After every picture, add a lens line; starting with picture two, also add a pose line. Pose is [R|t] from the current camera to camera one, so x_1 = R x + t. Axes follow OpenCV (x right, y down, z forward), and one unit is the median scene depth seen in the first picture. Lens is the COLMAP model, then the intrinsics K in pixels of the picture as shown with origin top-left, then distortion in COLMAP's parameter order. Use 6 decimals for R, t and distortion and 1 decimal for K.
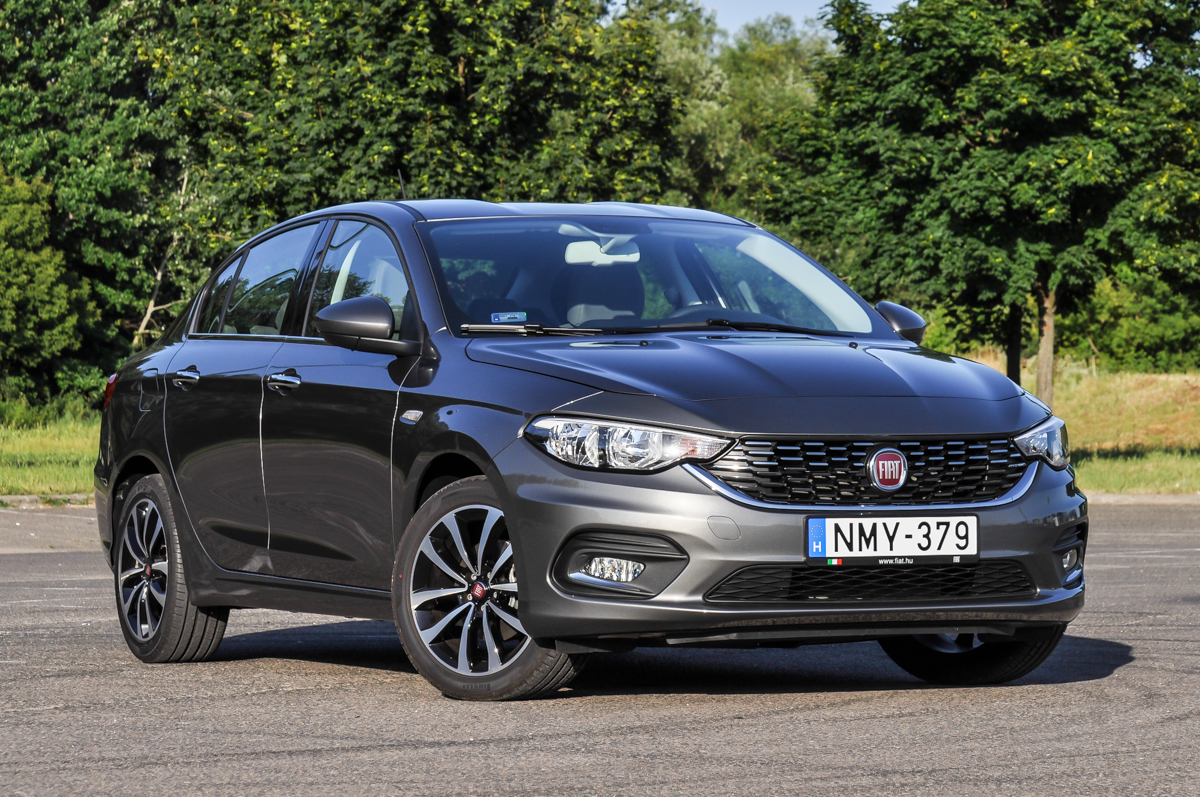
lens RADIAL K [[4120.4, 0, 600.0], [0, 4120.4, 398.5], [0, 0, 1]] dist [-0.133211, -0.876628]
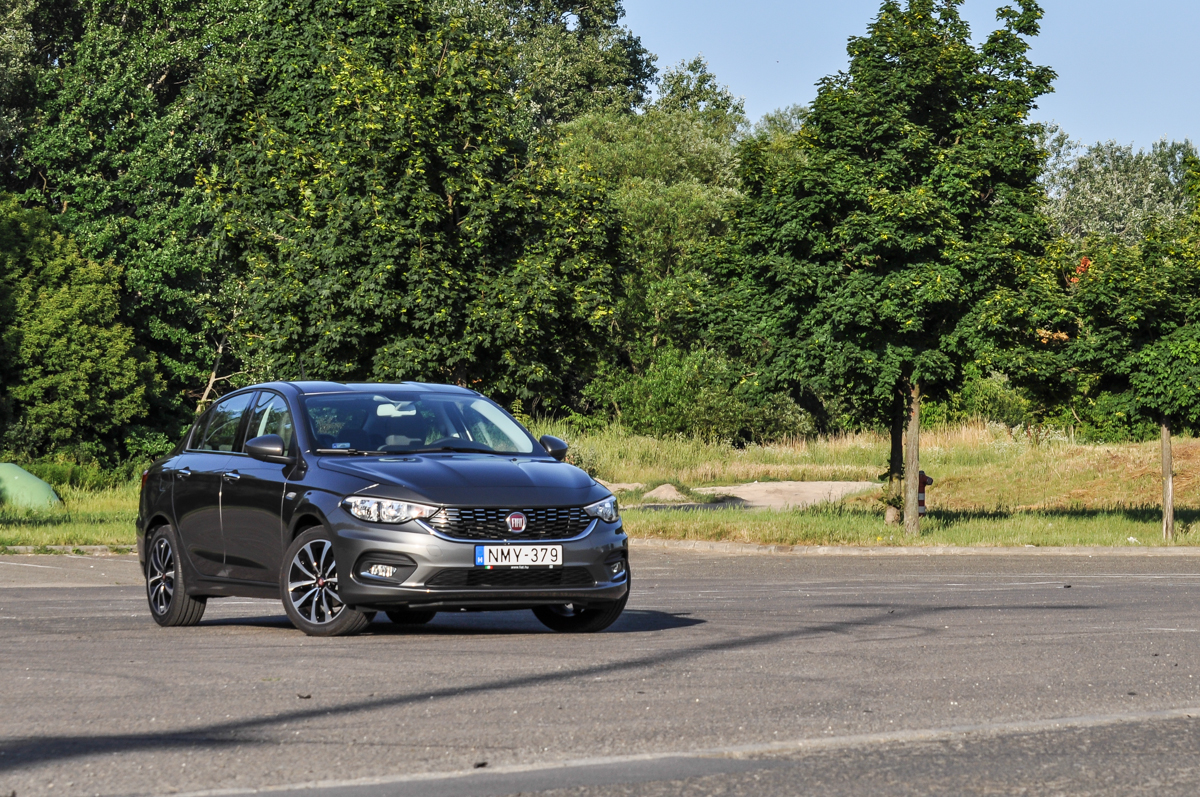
lens RADIAL K [[4039.9, 0, 600.0], [0, 4039.9, 398.5], [0, 0, 1]] dist [-0.160392, 0.040198]
pose [[0.999888, 0.001576, -0.014900, 0.033313], [-0.001800, 0.999885, -0.015040, -0.003398], [0.014875, 0.015066, 0.999776, -0.239019]]
